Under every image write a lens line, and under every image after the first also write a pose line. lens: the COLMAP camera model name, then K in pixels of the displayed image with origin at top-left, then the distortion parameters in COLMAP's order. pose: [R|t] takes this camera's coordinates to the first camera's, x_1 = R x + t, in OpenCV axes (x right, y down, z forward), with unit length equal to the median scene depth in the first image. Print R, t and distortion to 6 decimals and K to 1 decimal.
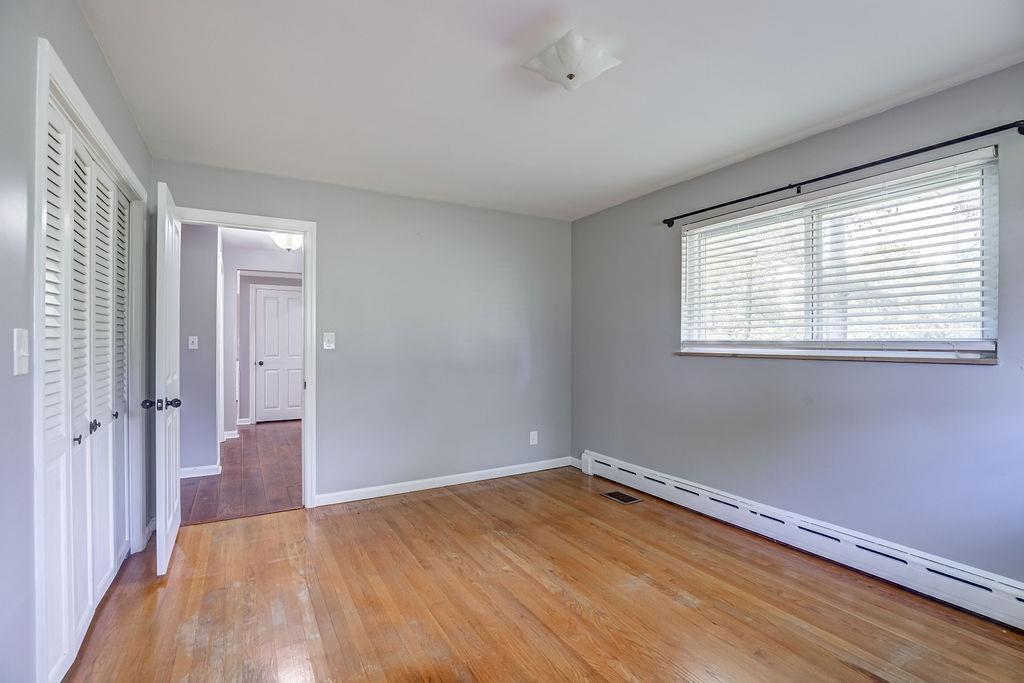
lens RADIAL K [[472.9, 0, 510.8], [0, 472.9, 329.8], [0, 0, 1]] dist [-0.019968, -0.000044]
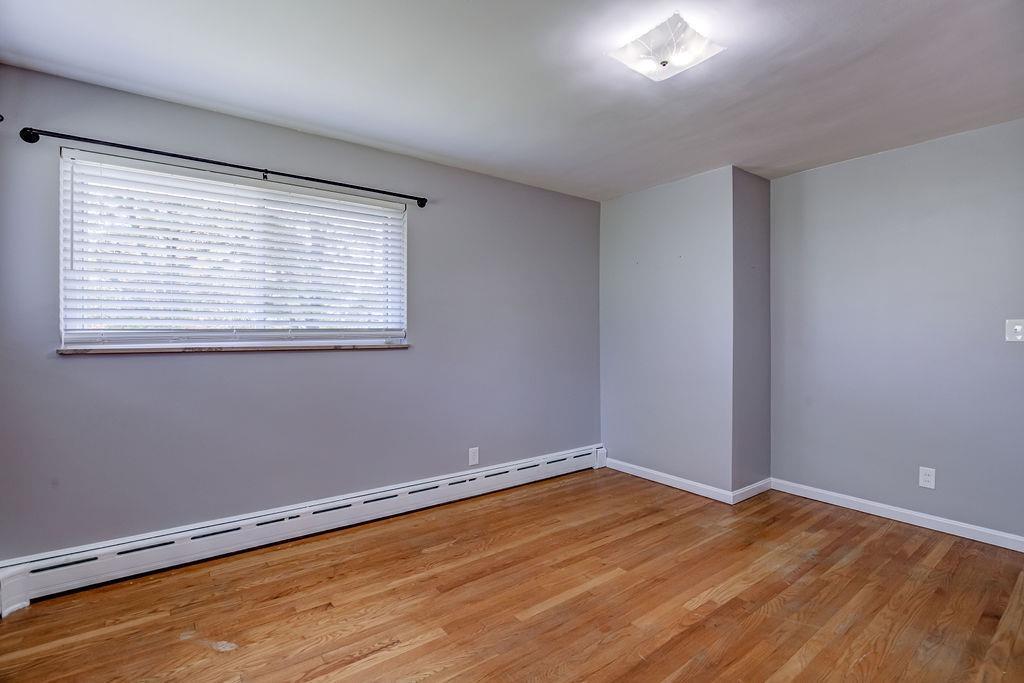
lens RADIAL K [[472.9, 0, 510.8], [0, 472.9, 329.8], [0, 0, 1]] dist [-0.019968, -0.000044]
pose [[-0.082766, -0.011186, 0.996506, -0.408358], [-0.029442, 0.999528, 0.008775, -0.005246], [-0.996134, -0.028613, -0.083056, 0.592054]]
